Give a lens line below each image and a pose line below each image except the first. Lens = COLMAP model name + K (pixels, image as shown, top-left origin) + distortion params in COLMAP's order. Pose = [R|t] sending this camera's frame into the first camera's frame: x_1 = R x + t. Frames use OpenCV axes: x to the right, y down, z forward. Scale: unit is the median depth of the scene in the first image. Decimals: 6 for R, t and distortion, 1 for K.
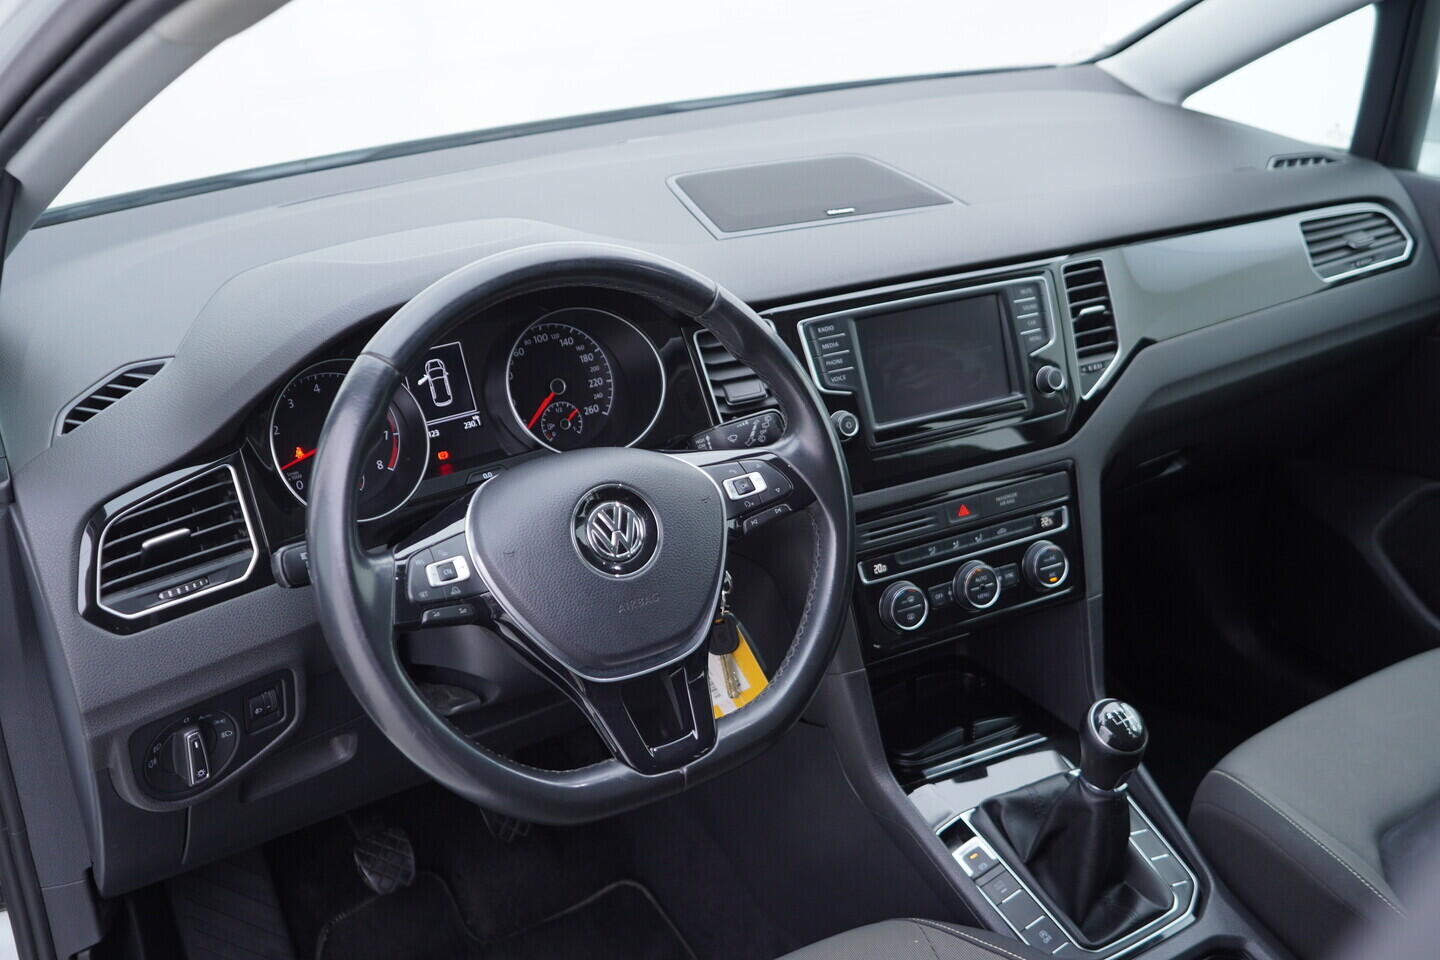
lens RADIAL K [[1509.4, 0, 720.2], [0, 1509.4, 522.3], [0, 0, 1]] dist [-0.064992, 0.239230]
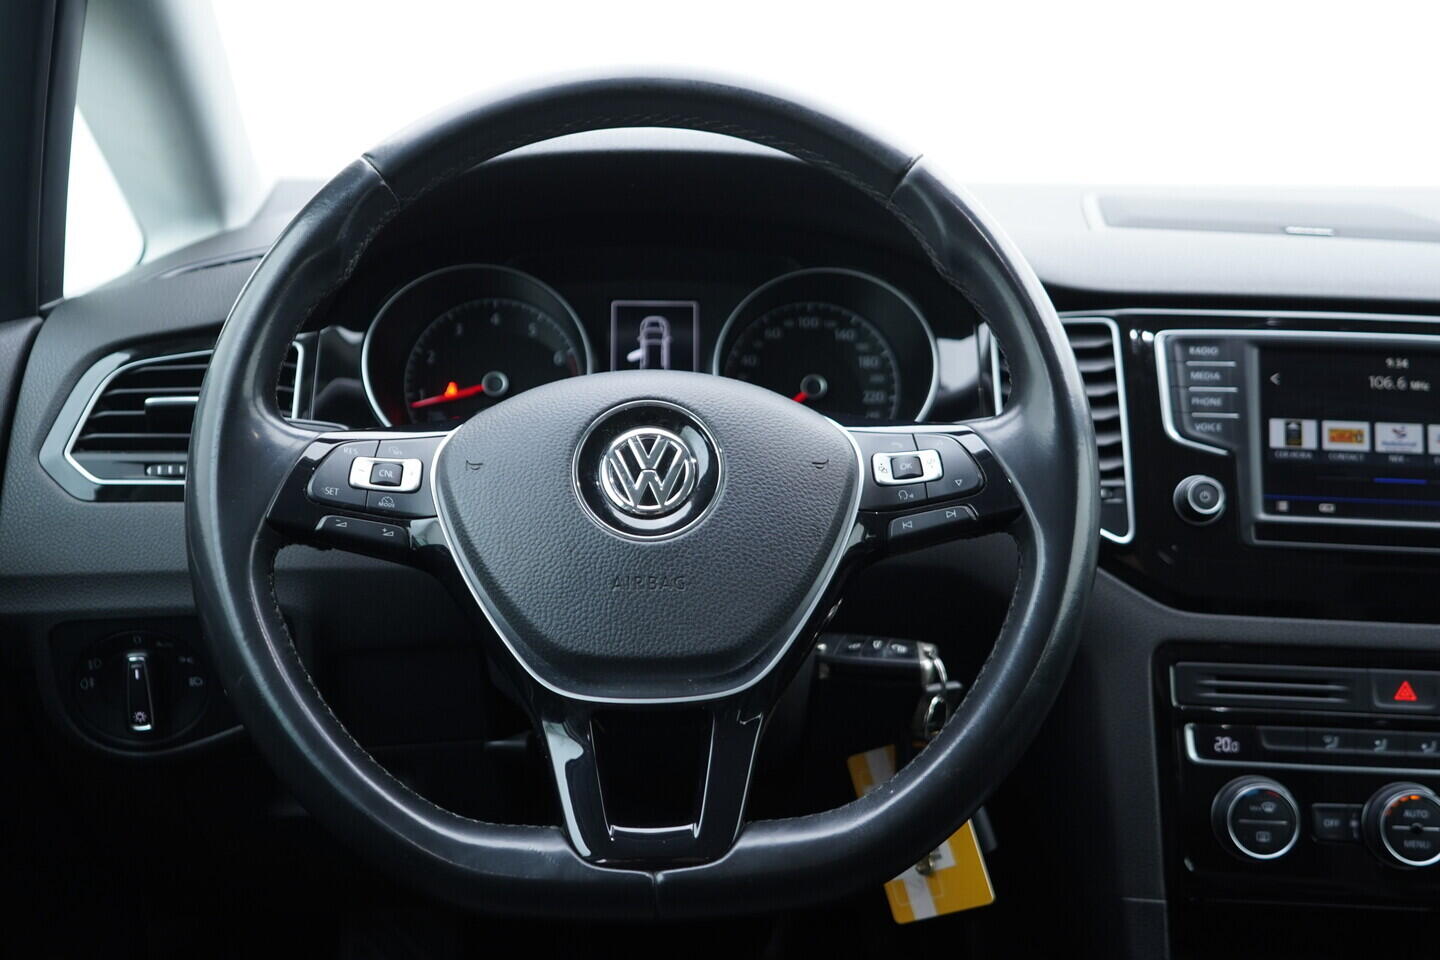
lens RADIAL K [[1509.4, 0, 720.2], [0, 1509.4, 522.3], [0, 0, 1]] dist [-0.064992, 0.239230]
pose [[0.864761, 0.163089, -0.474964, 0.208030], [-0.263730, 0.952360, -0.153159, 0.094330], [0.427358, 0.257708, 0.866575, 0.373229]]
